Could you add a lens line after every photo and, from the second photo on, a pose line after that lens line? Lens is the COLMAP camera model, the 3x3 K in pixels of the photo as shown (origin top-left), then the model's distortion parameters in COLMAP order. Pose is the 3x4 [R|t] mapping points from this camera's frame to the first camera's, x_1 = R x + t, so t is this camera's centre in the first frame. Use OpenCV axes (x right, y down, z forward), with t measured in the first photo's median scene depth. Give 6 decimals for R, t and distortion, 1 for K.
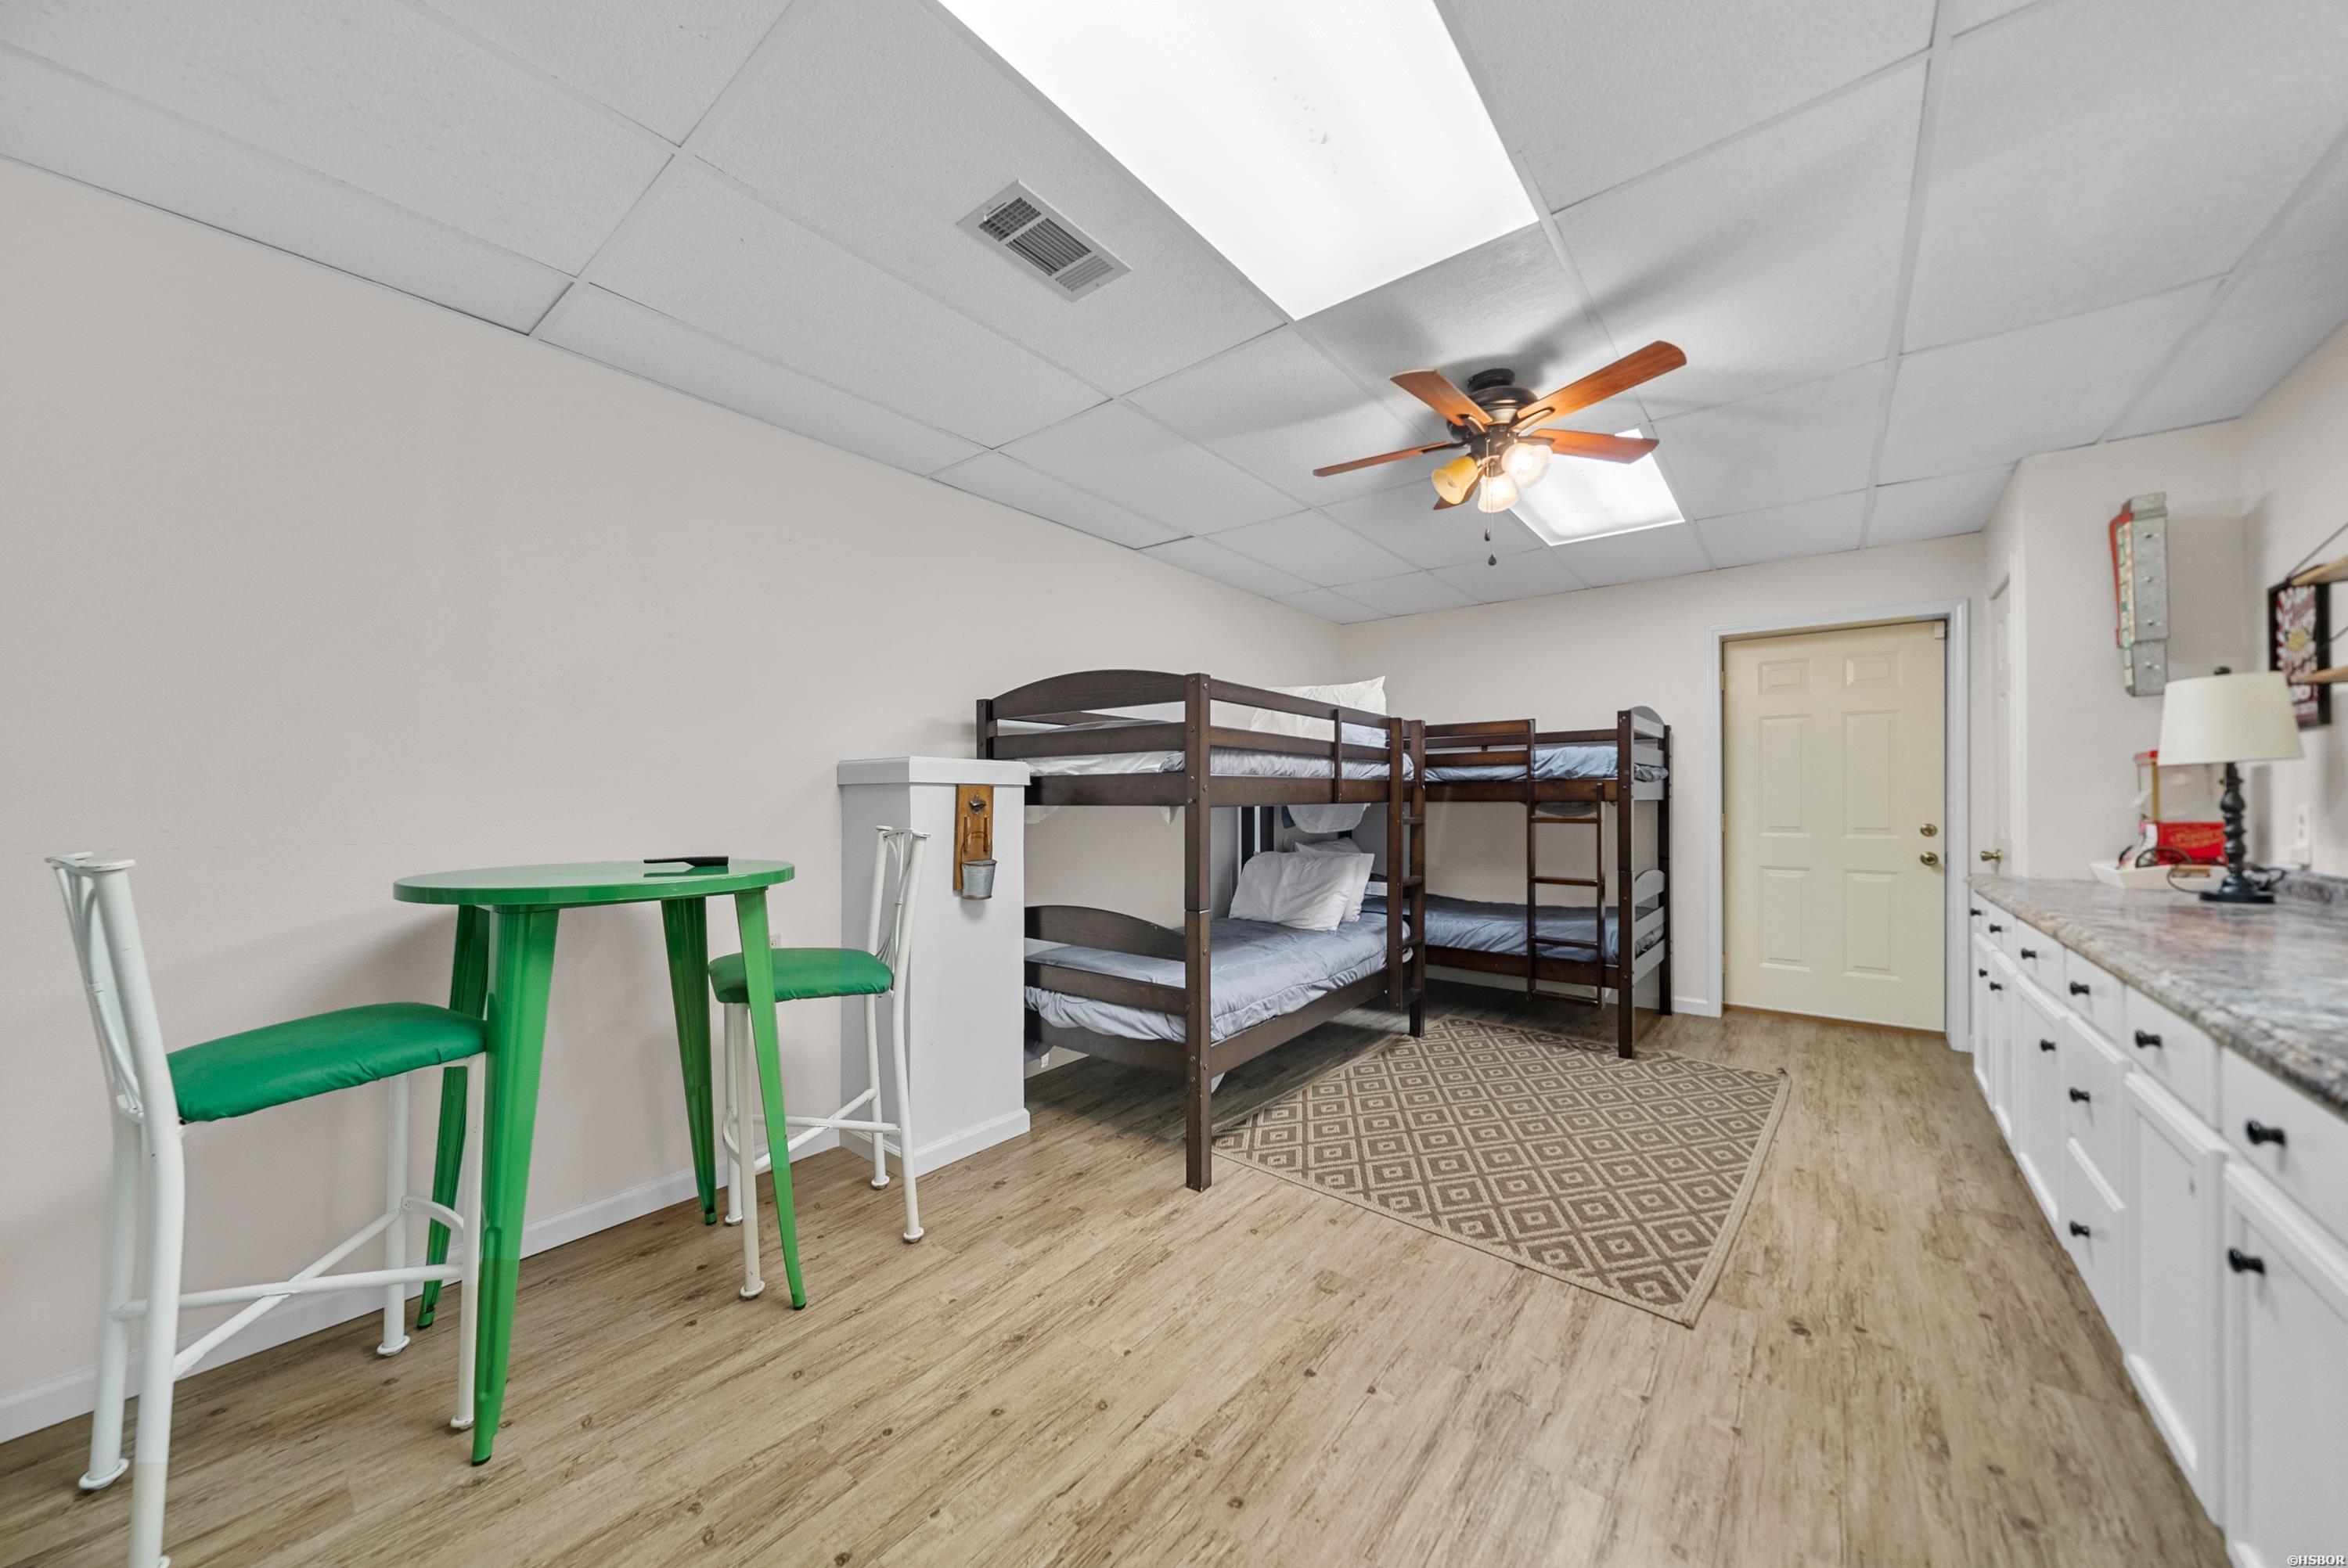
lens RADIAL K [[813.8, 0, 1171.8], [0, 813.8, 802.7], [0, 0, 1]] dist [-0.007310, 0.000005]
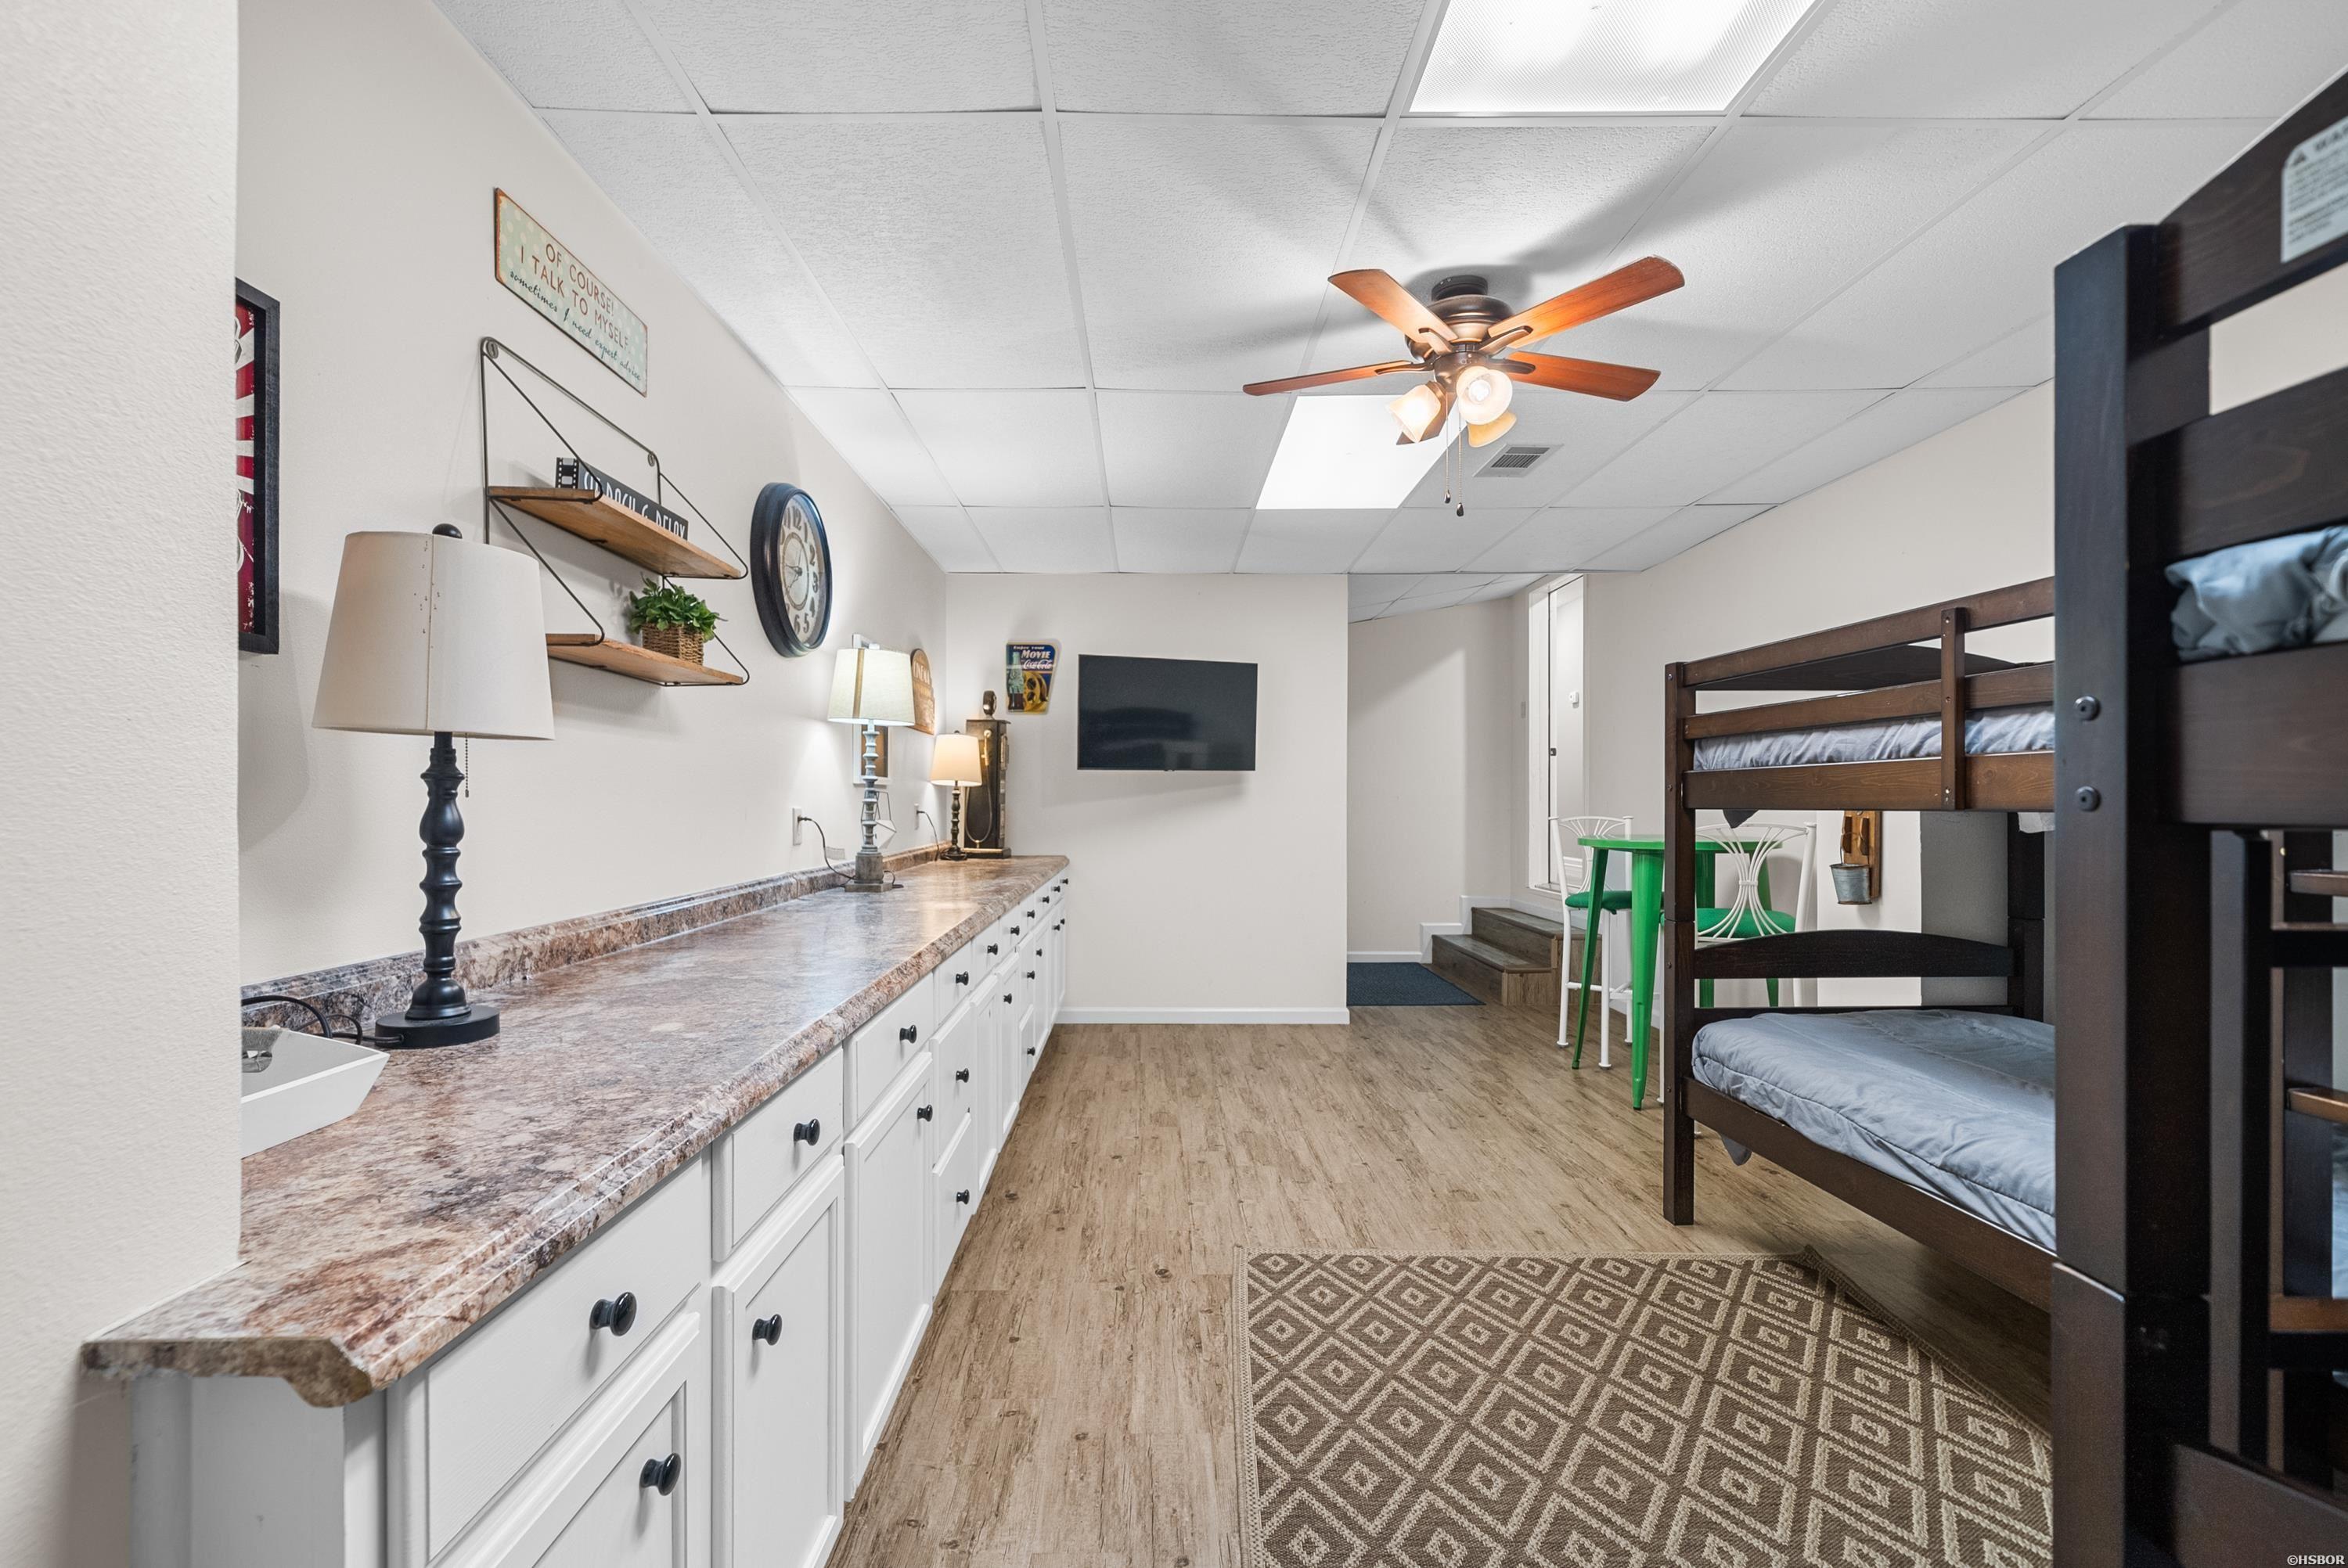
lens RADIAL K [[1025.1, 0, 1150.8], [0, 1025.1, 813.5], [0, 0, 1]] dist [0.000519, -0.000009]
pose [[-0.779447, 0.015565, -0.626275, 1.442511], [0.005273, 0.999819, 0.018286, -0.015178], [0.626446, 0.010950, -0.779388, 1.803783]]
